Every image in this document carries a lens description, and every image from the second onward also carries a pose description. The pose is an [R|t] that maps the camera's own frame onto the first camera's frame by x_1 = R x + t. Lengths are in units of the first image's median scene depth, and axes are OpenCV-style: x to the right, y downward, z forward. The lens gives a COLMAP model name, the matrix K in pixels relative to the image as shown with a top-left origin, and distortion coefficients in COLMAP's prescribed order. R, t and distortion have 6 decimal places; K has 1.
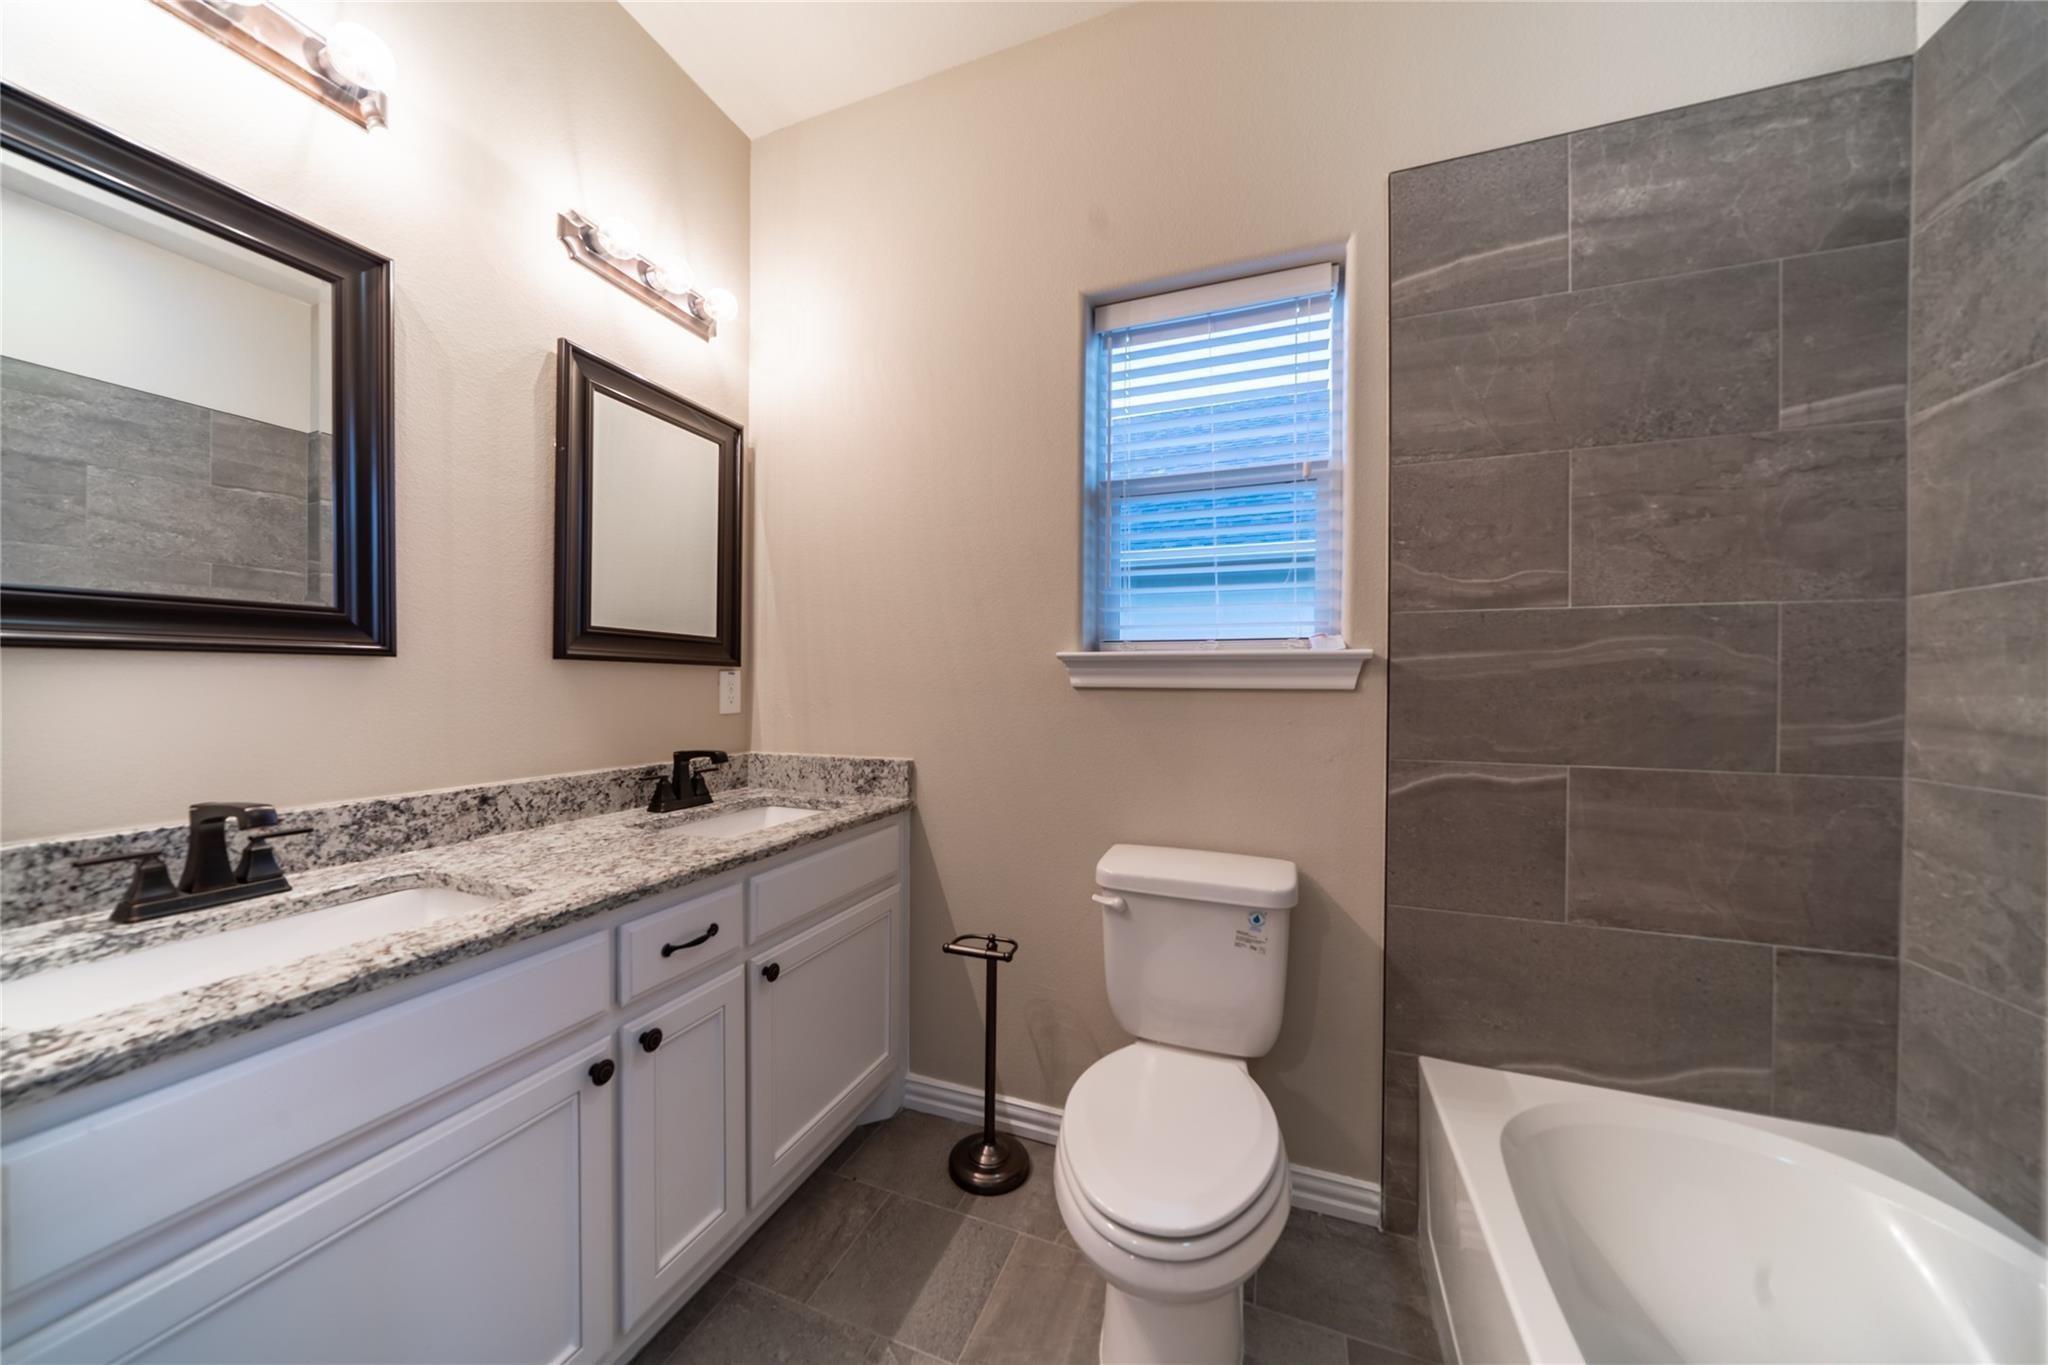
lens RADIAL K [[696.5, 0, 1006.7], [0, 696.5, 684.0], [0, 0, 1]] dist [-0.010935, 0.001628]
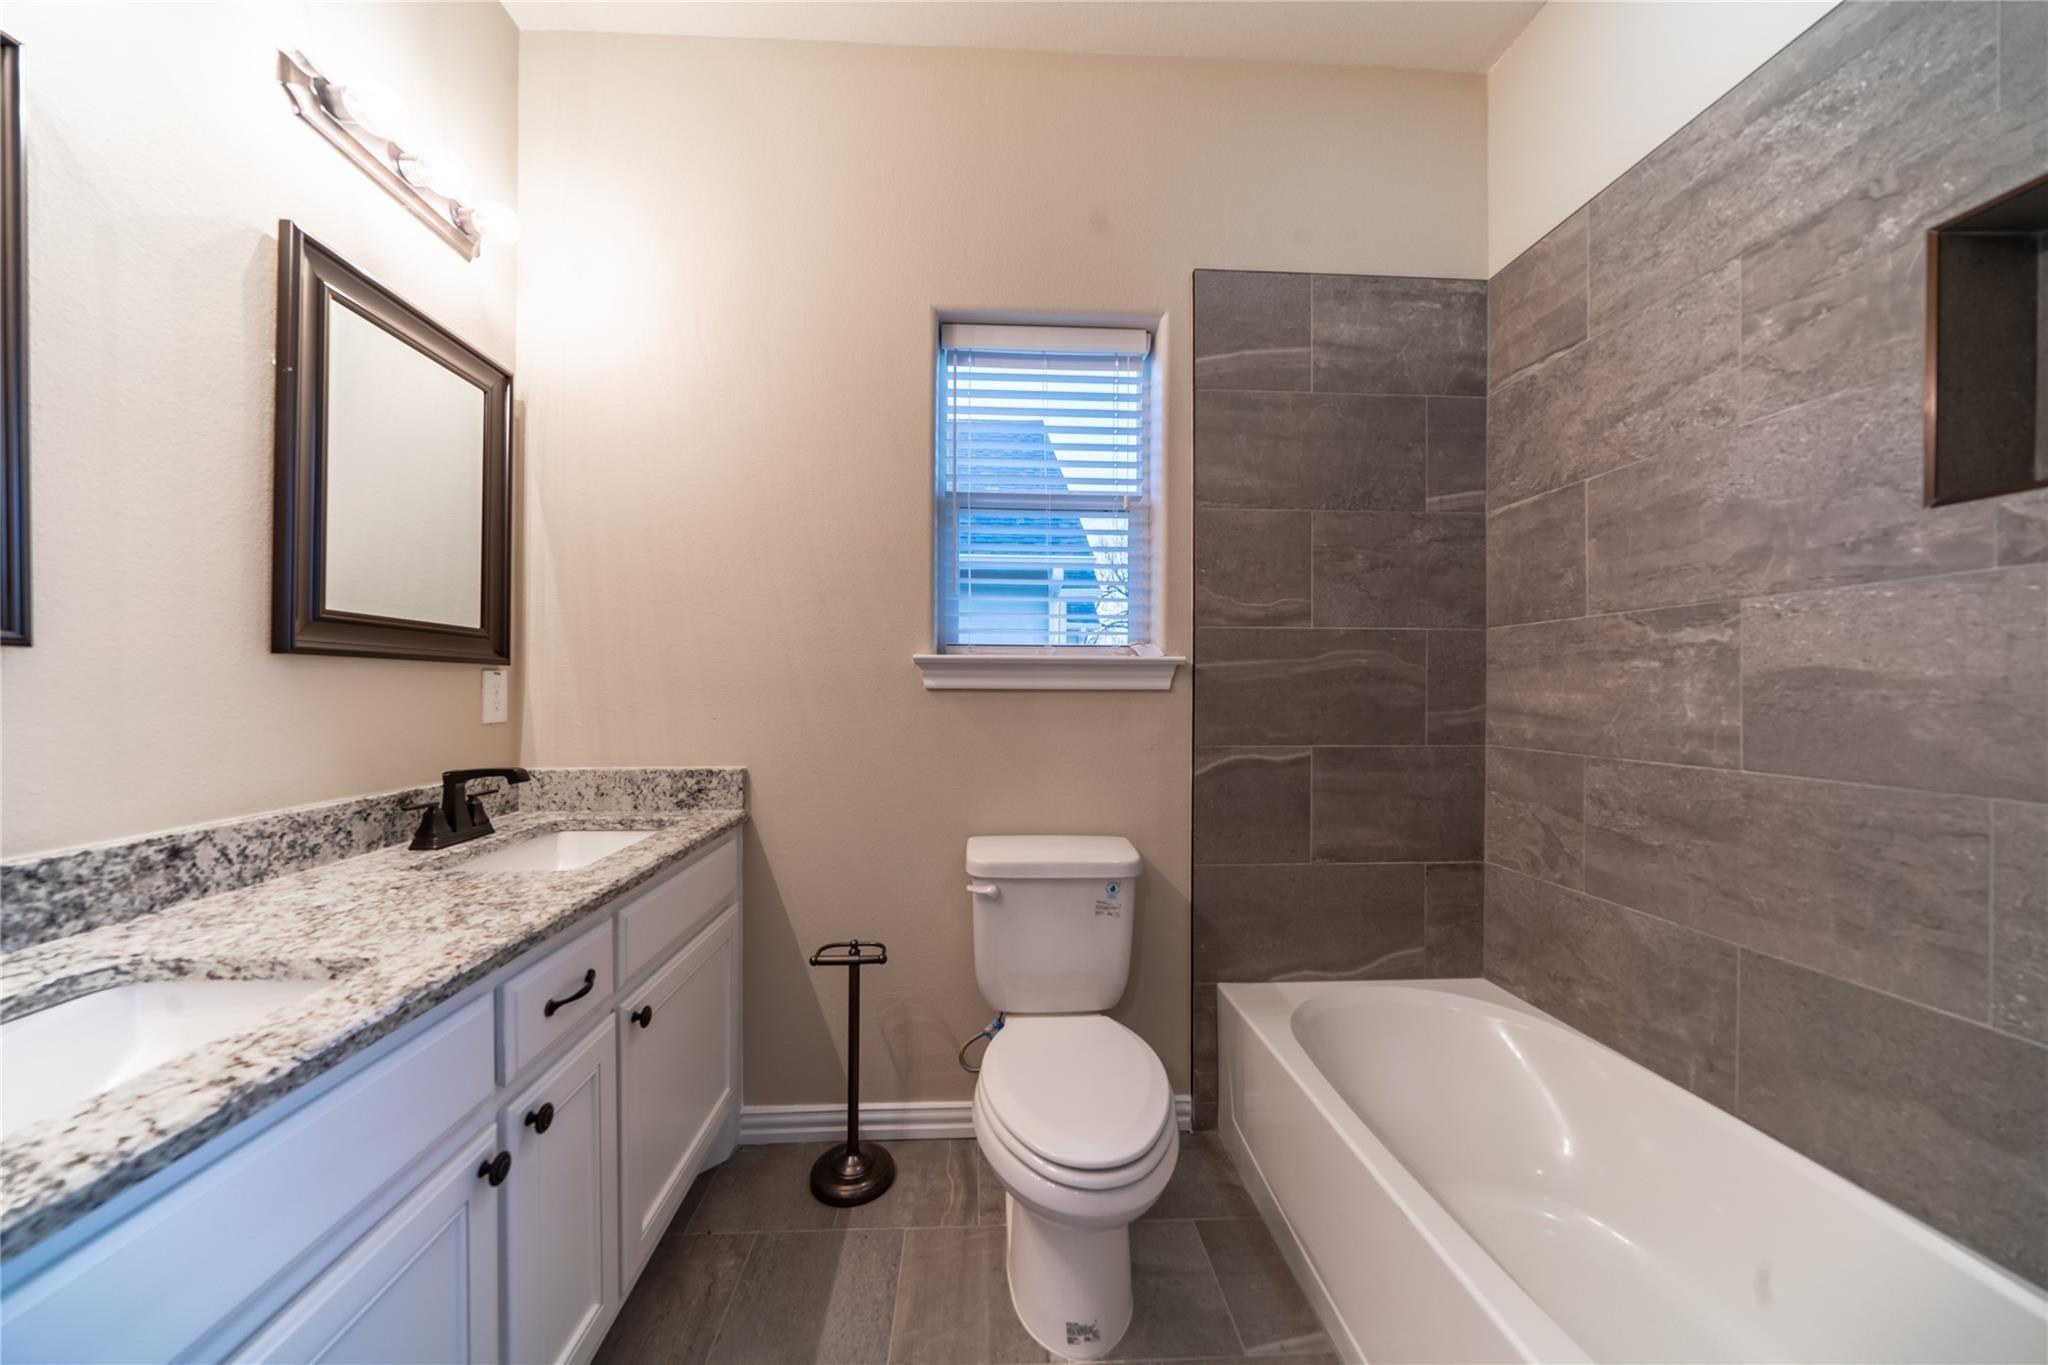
lens RADIAL K [[696.5, 0, 1006.5], [0, 696.5, 684.4], [0, 0, 1]] dist [-0.010935, 0.001628]
pose [[0.911254, -0.001711, 0.411840, -0.278117], [0.002349, 0.999997, -0.001043, -0.000702], [-0.411837, 0.001918, 0.911255, 0.016894]]
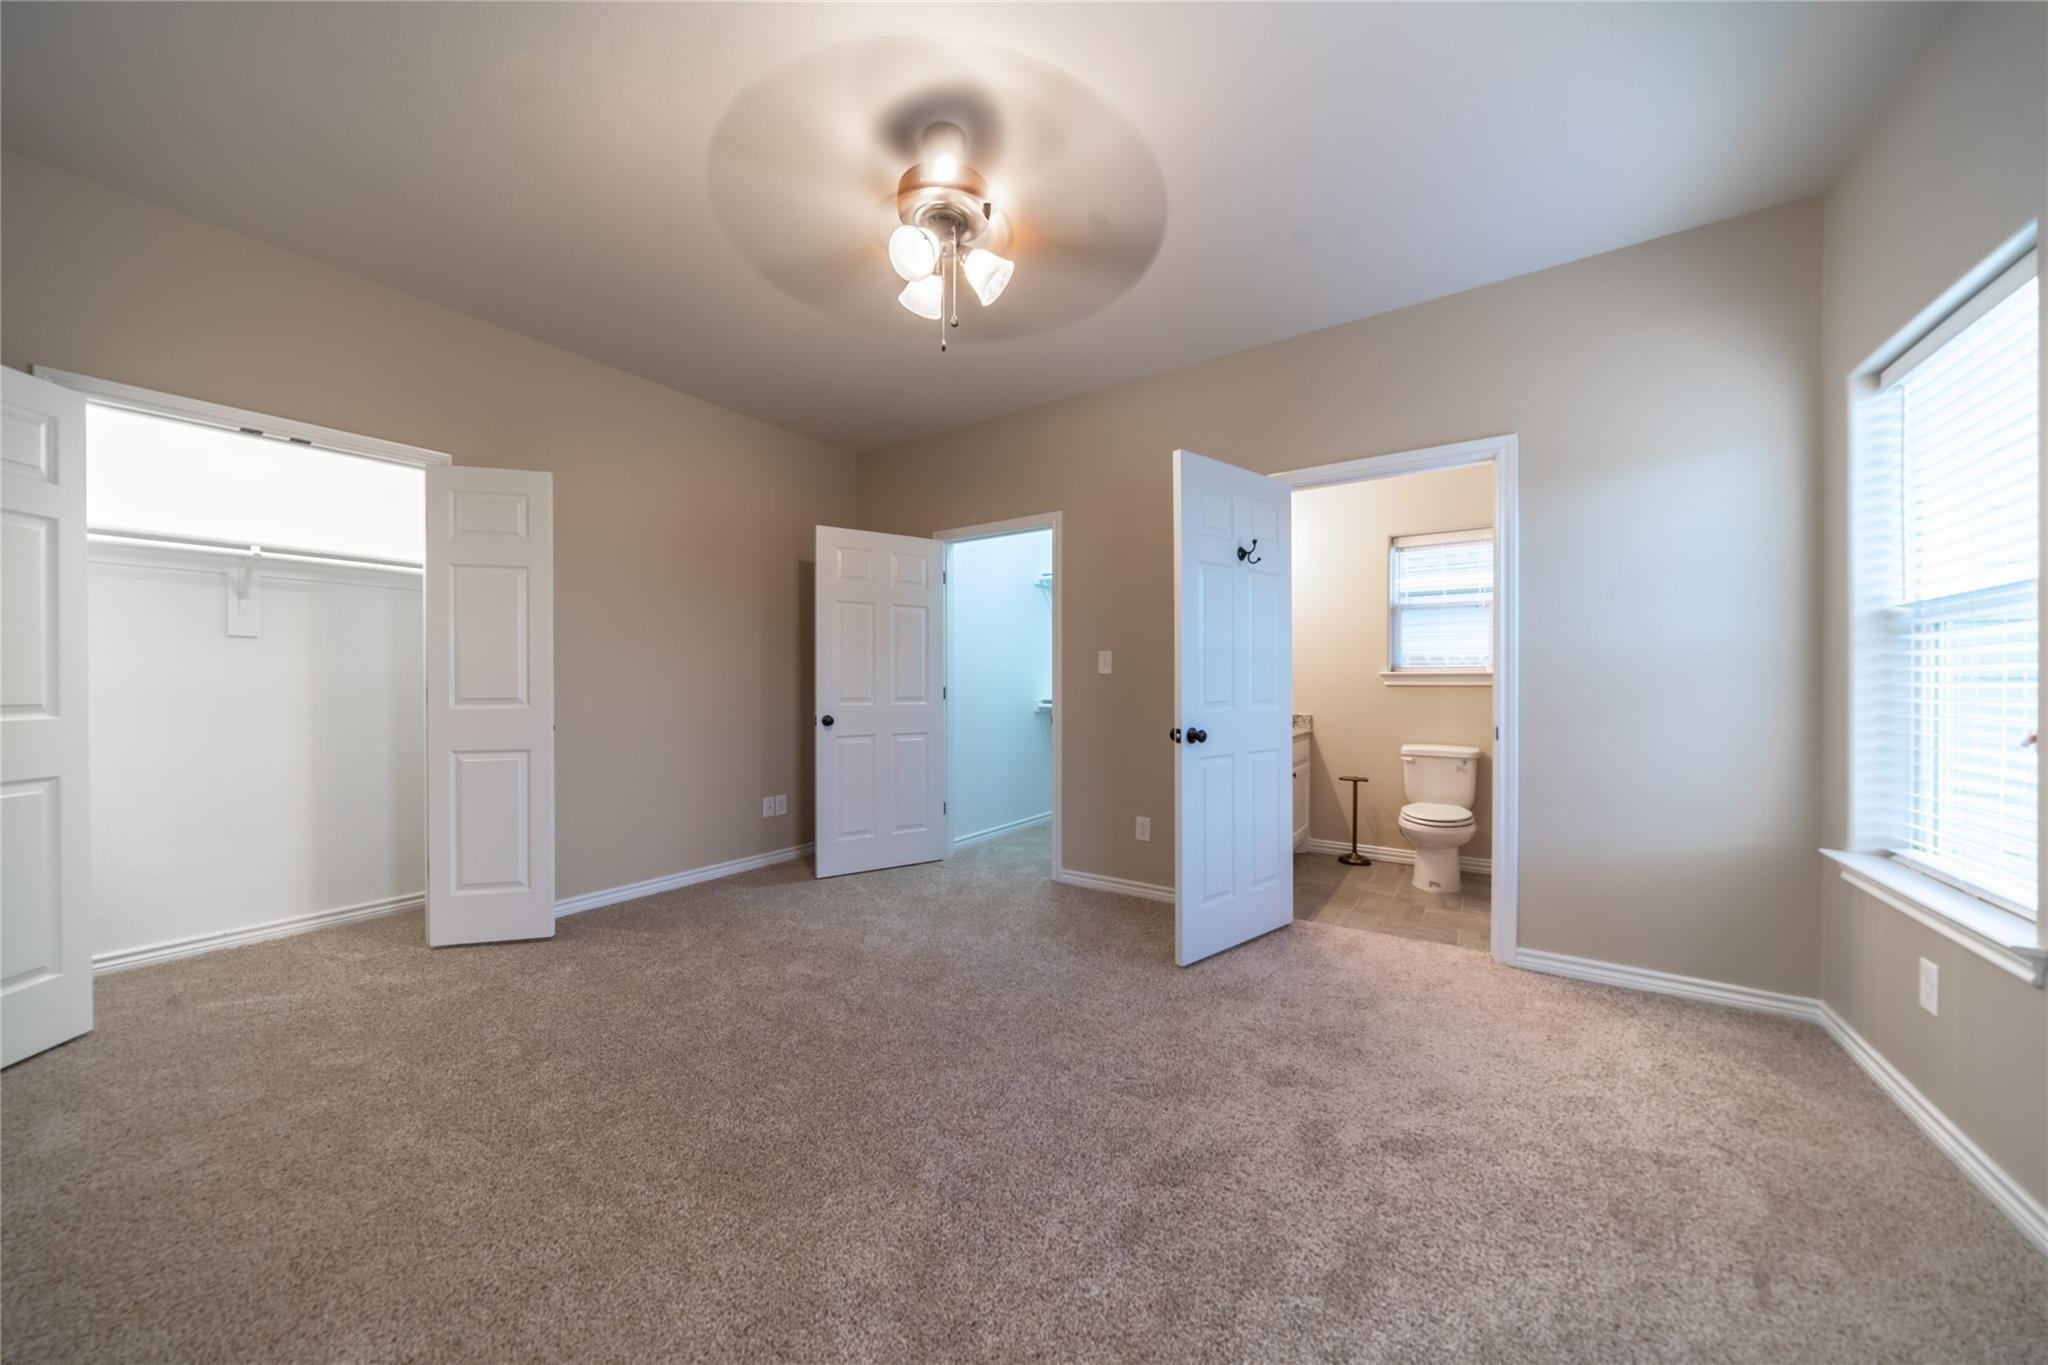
lens RADIAL K [[696.5, 0, 979.0], [0, 696.5, 683.6], [0, 0, 1]] dist [-0.010935, 0.001628]
pose [[0.956109, -0.005022, -0.292969, -0.766761], [0.002250, 0.999949, -0.009799, 0.024216], [0.293003, 0.008709, 0.956072, -2.479200]]
